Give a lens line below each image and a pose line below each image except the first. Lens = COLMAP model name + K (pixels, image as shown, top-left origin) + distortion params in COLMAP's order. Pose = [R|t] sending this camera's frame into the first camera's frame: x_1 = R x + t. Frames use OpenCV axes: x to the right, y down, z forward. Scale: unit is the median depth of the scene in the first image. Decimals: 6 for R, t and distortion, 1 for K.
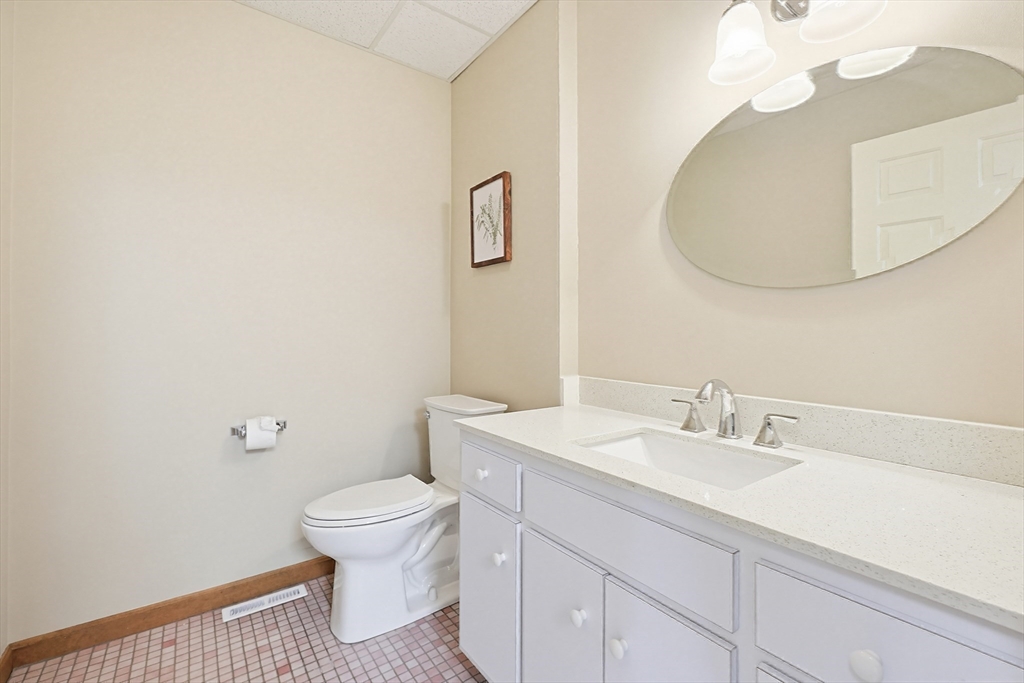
lens RADIAL K [[441.5, 0, 510.4], [0, 441.5, 343.4], [0, 0, 1]] dist [0.000714, 0.000347]
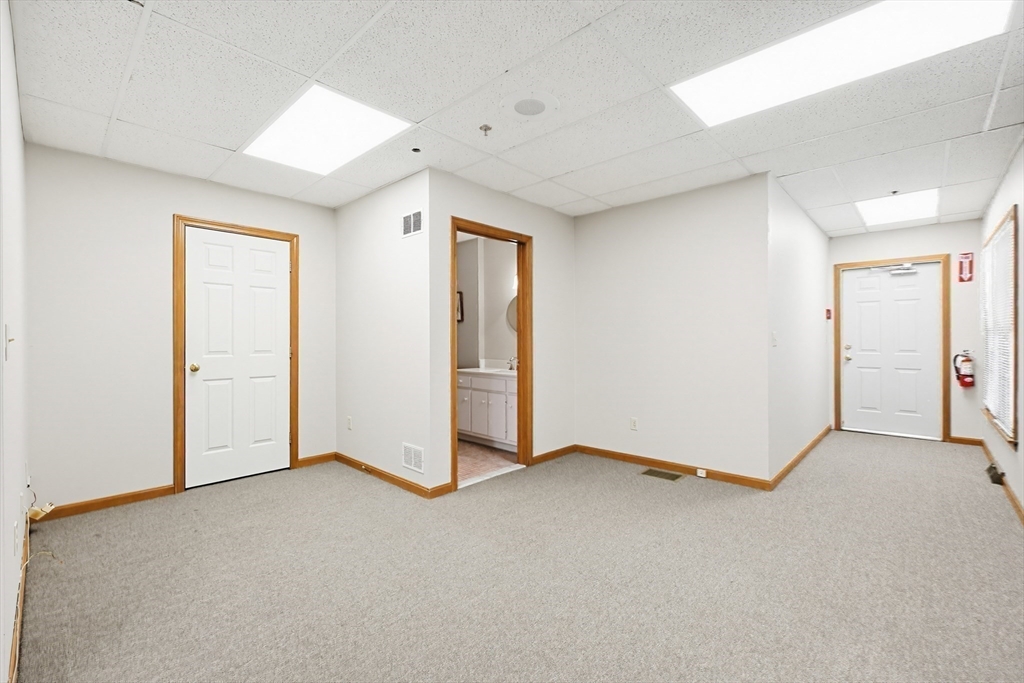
lens RADIAL K [[441.5, 0, 510.9], [0, 441.5, 338.5], [0, 0, 1]] dist [0.000714, 0.000347]
pose [[0.983830, 0.002118, 0.179093, -0.256886], [-0.002772, 0.999990, 0.003404, -0.098997], [-0.179084, -0.003845, 0.983826, -2.399934]]
